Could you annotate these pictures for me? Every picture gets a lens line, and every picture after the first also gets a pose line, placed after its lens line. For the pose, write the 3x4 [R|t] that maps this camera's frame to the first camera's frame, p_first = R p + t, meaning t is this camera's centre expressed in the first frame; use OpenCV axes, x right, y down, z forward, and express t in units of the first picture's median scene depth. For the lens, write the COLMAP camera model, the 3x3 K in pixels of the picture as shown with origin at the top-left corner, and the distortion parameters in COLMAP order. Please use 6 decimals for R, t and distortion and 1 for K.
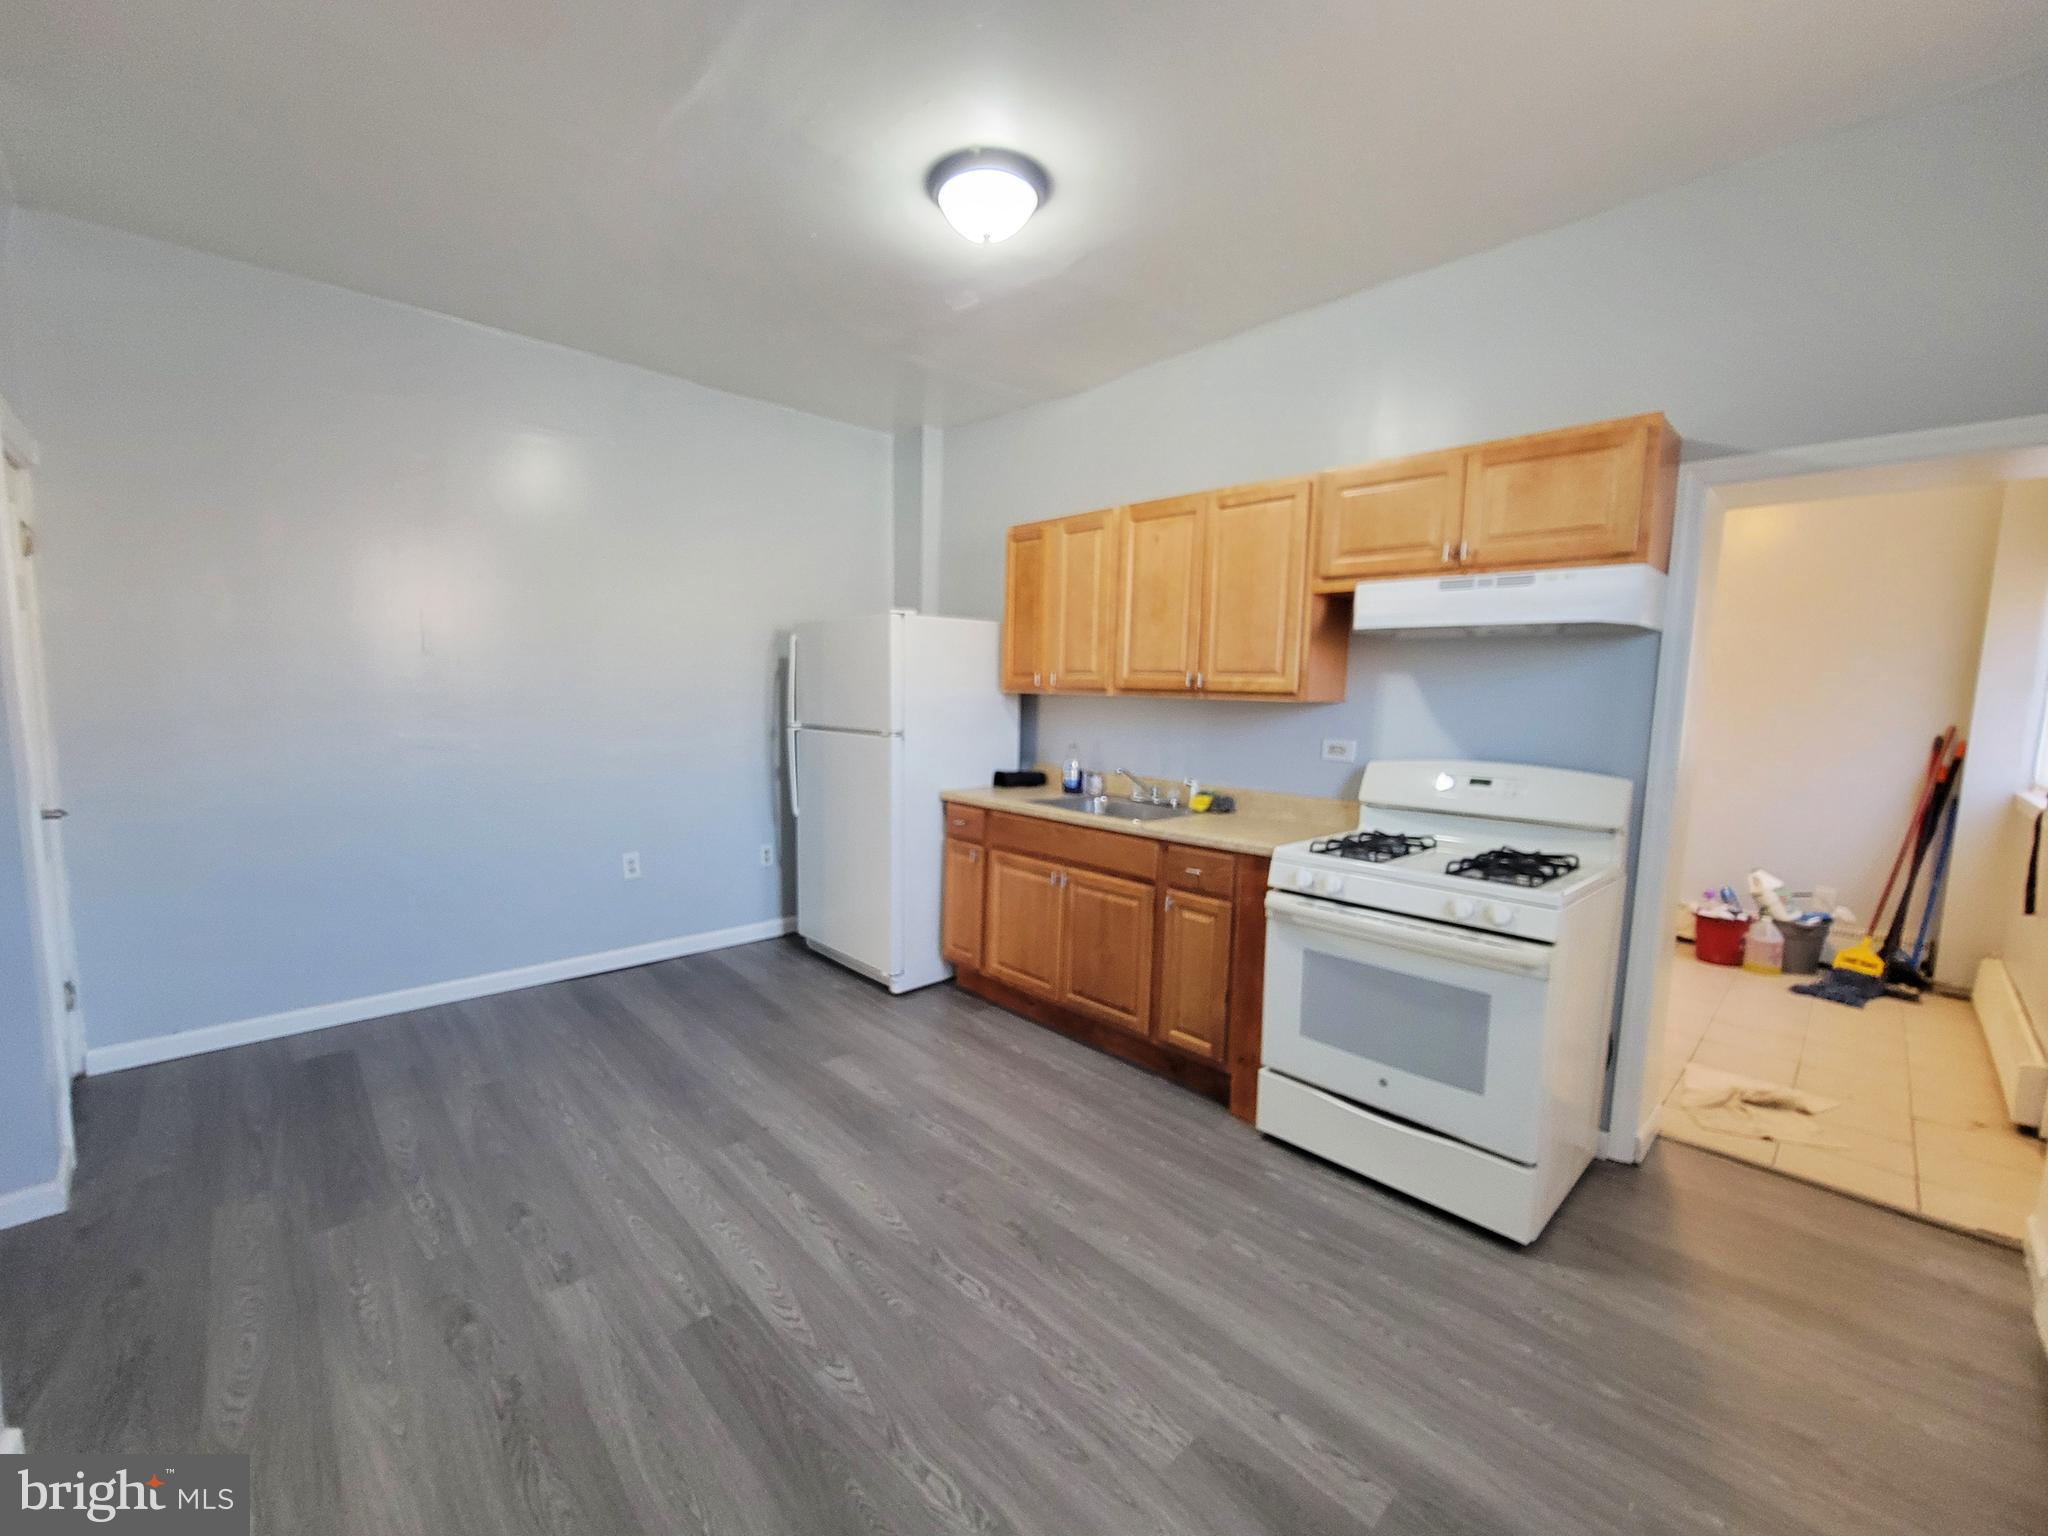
lens RADIAL K [[835.2, 0, 1006.4], [0, 835.2, 771.8], [0, 0, 1]] dist [-0.002184, 0.000843]
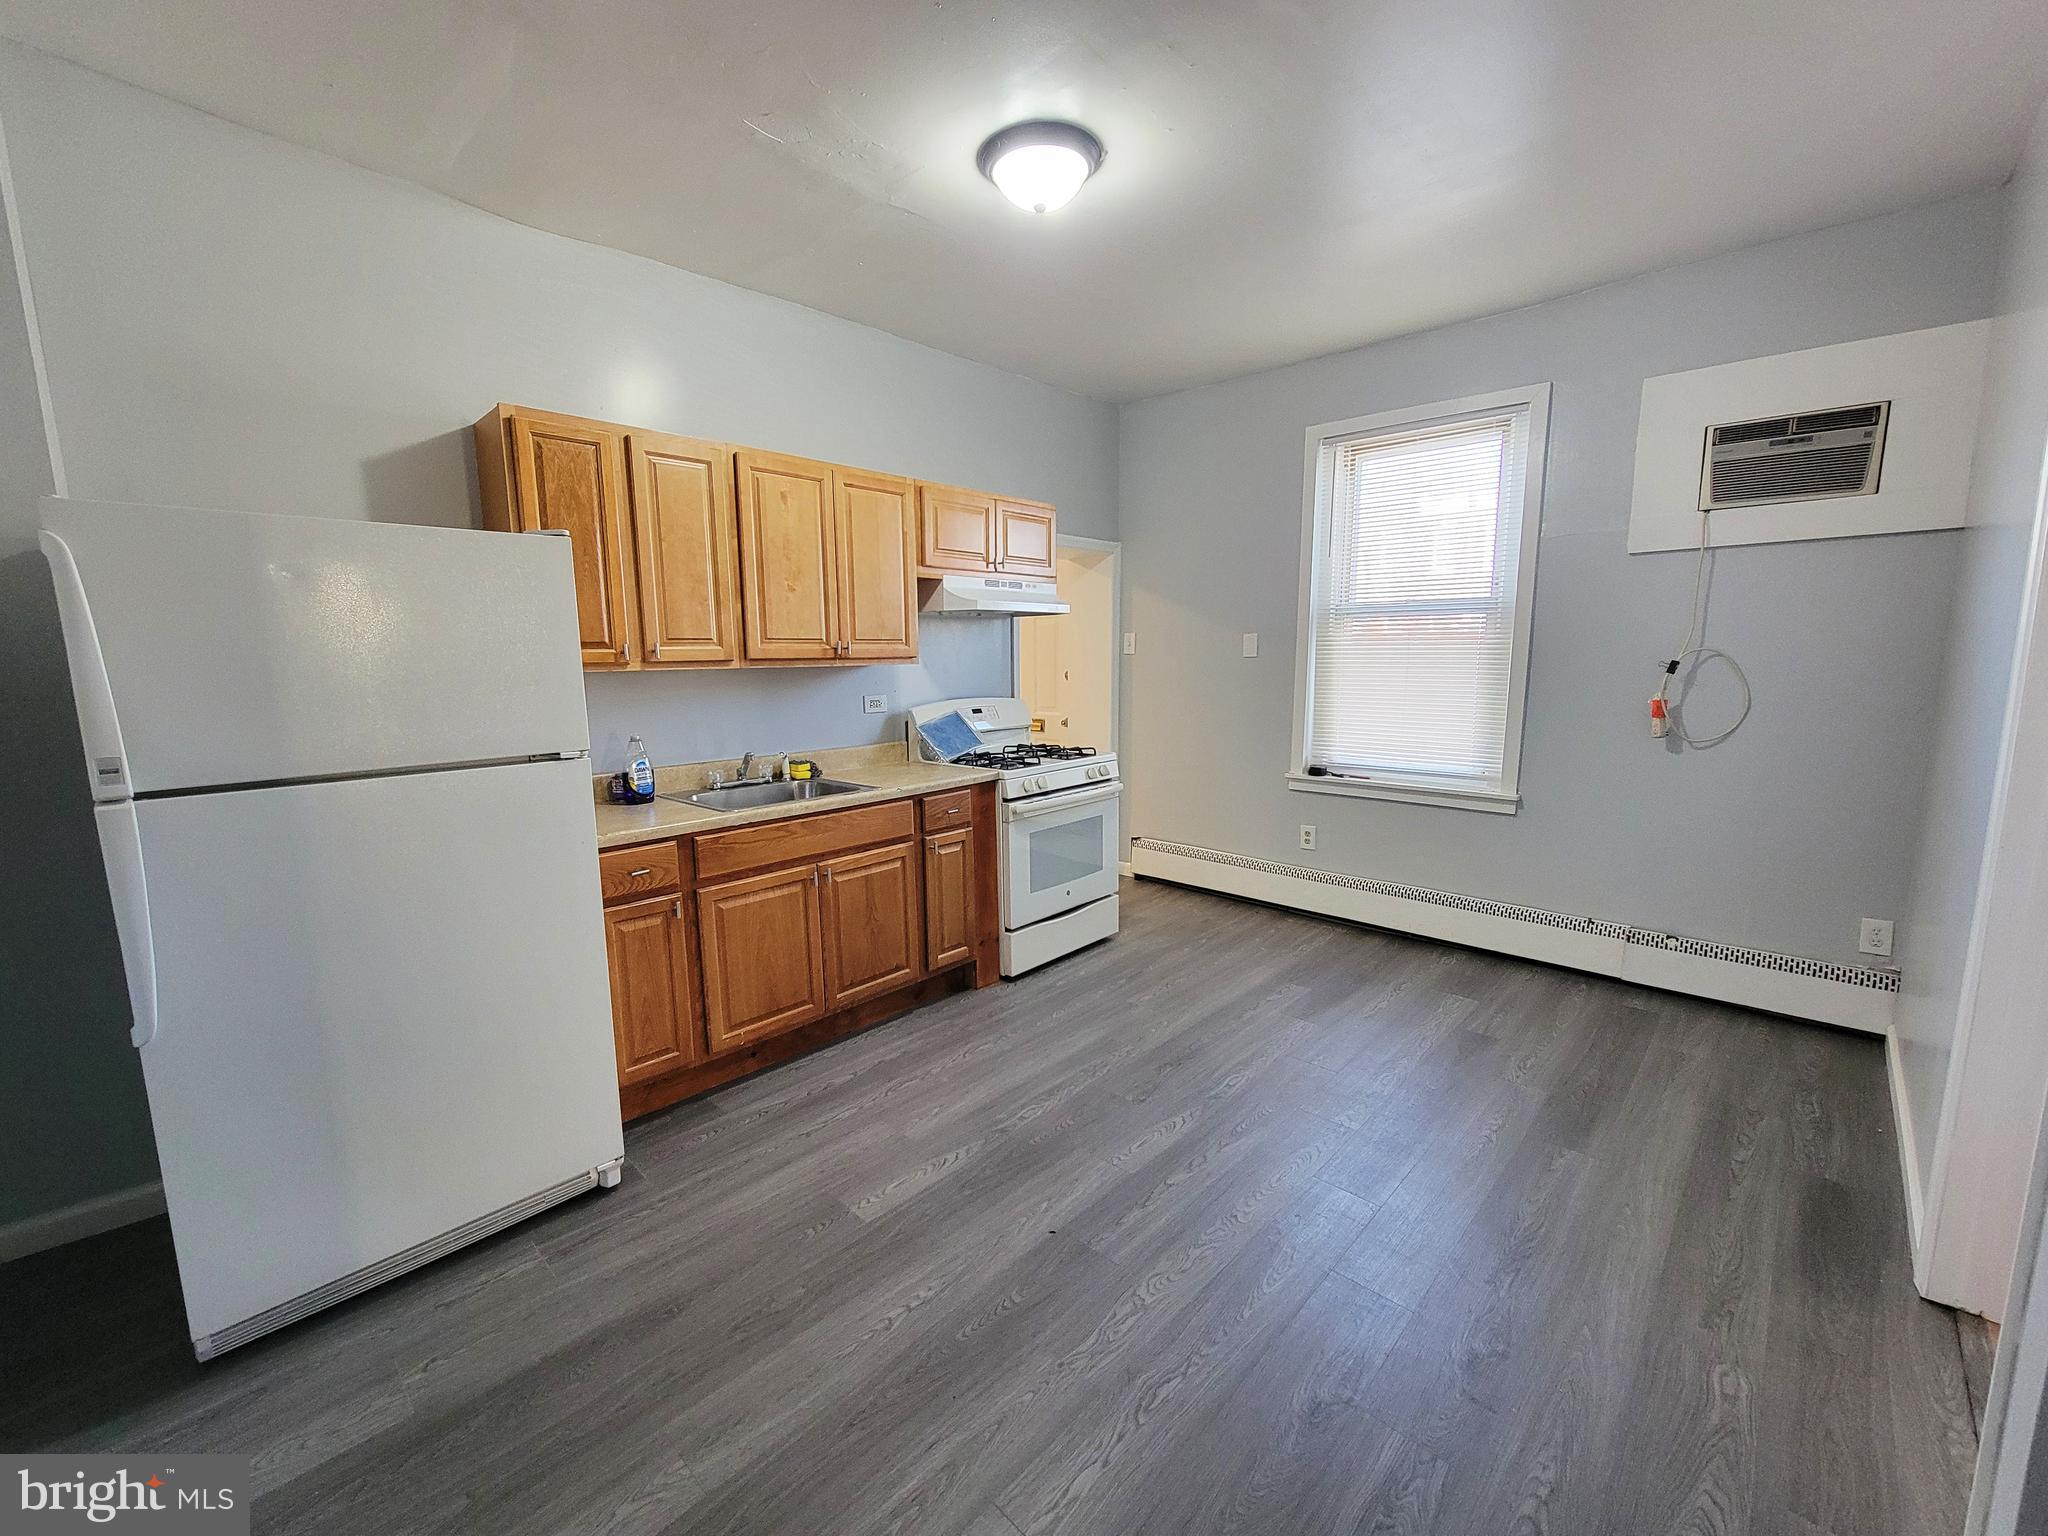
lens RADIAL K [[835.2, 0, 1006.4], [0, 835.2, 771.8], [0, 0, 1]] dist [-0.002184, 0.000843]
pose [[-0.061665, -0.159369, 0.985291, -0.908620], [0.111921, 0.979840, 0.165492, -0.118138], [-0.991802, 0.120480, -0.042585, 0.944010]]
